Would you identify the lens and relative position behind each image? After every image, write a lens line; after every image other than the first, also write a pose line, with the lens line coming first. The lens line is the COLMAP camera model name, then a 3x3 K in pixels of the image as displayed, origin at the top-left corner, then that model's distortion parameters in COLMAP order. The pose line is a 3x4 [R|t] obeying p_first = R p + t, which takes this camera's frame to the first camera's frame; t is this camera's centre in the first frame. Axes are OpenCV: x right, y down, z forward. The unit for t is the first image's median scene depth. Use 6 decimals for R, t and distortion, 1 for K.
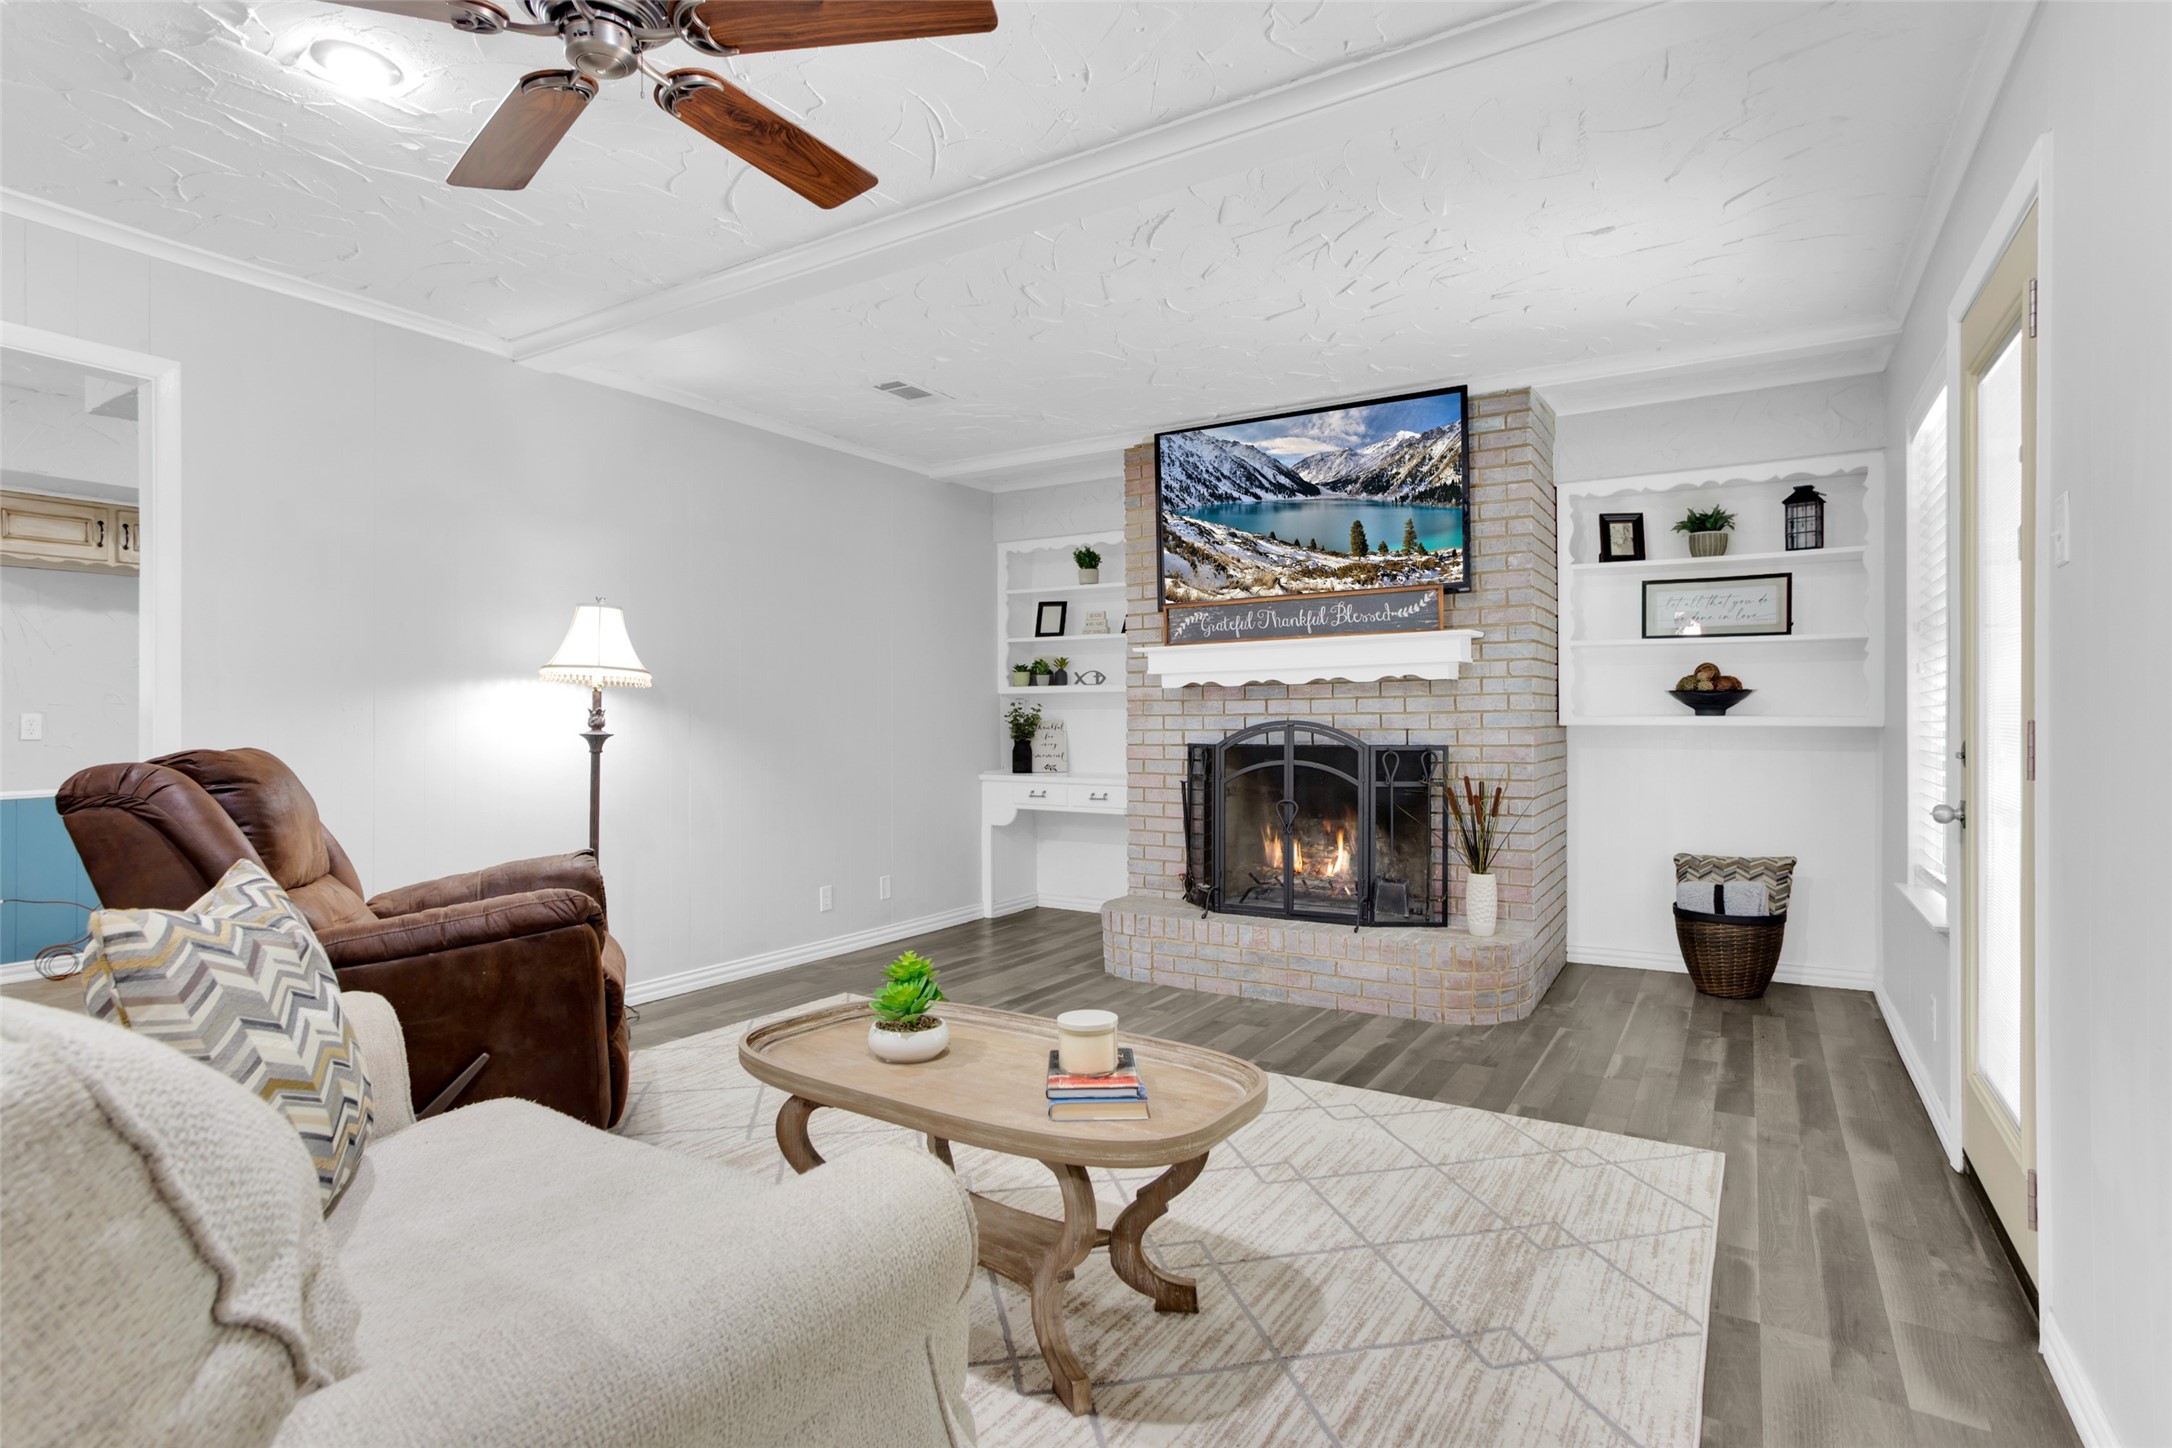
lens RADIAL K [[1070.9, 0, 1079.4], [0, 1070.9, 705.6], [0, 0, 1]] dist [-0.040201, 0.010595]
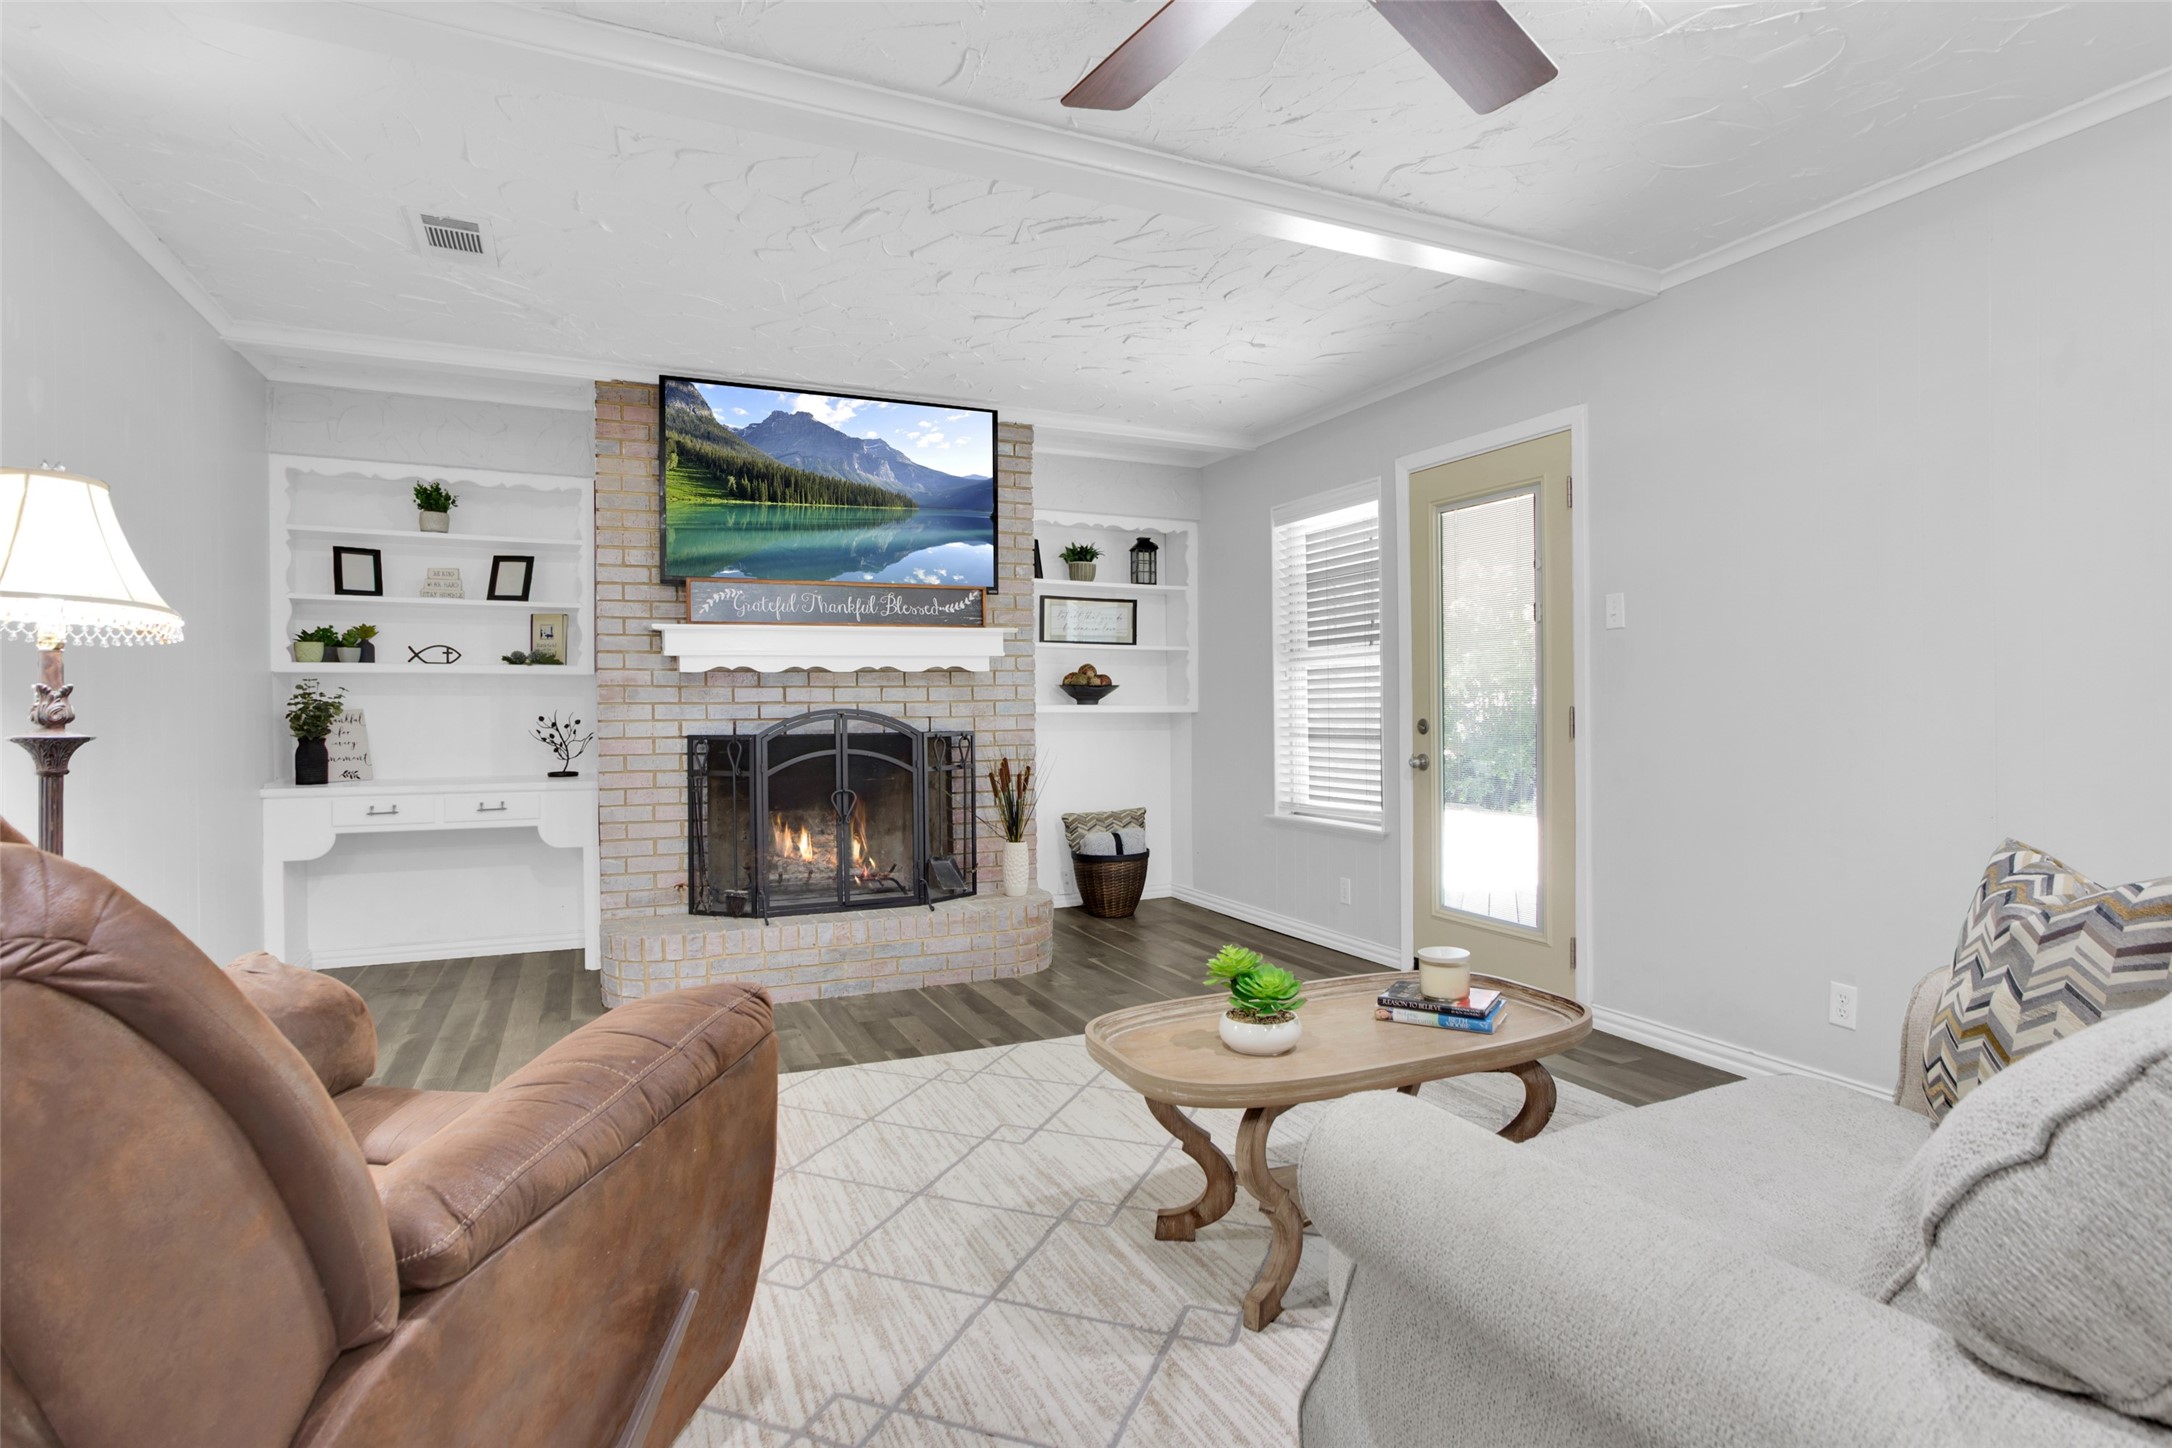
lens RADIAL K [[1070.9, 0, 1074.6], [0, 1070.9, 703.7], [0, 0, 1]] dist [-0.040201, 0.010595]
pose [[0.564931, 0.002220, 0.825135, -0.498817], [-0.008576, 0.999958, 0.003181, 0.004331], [-0.825094, -0.008874, 0.564926, 0.274973]]
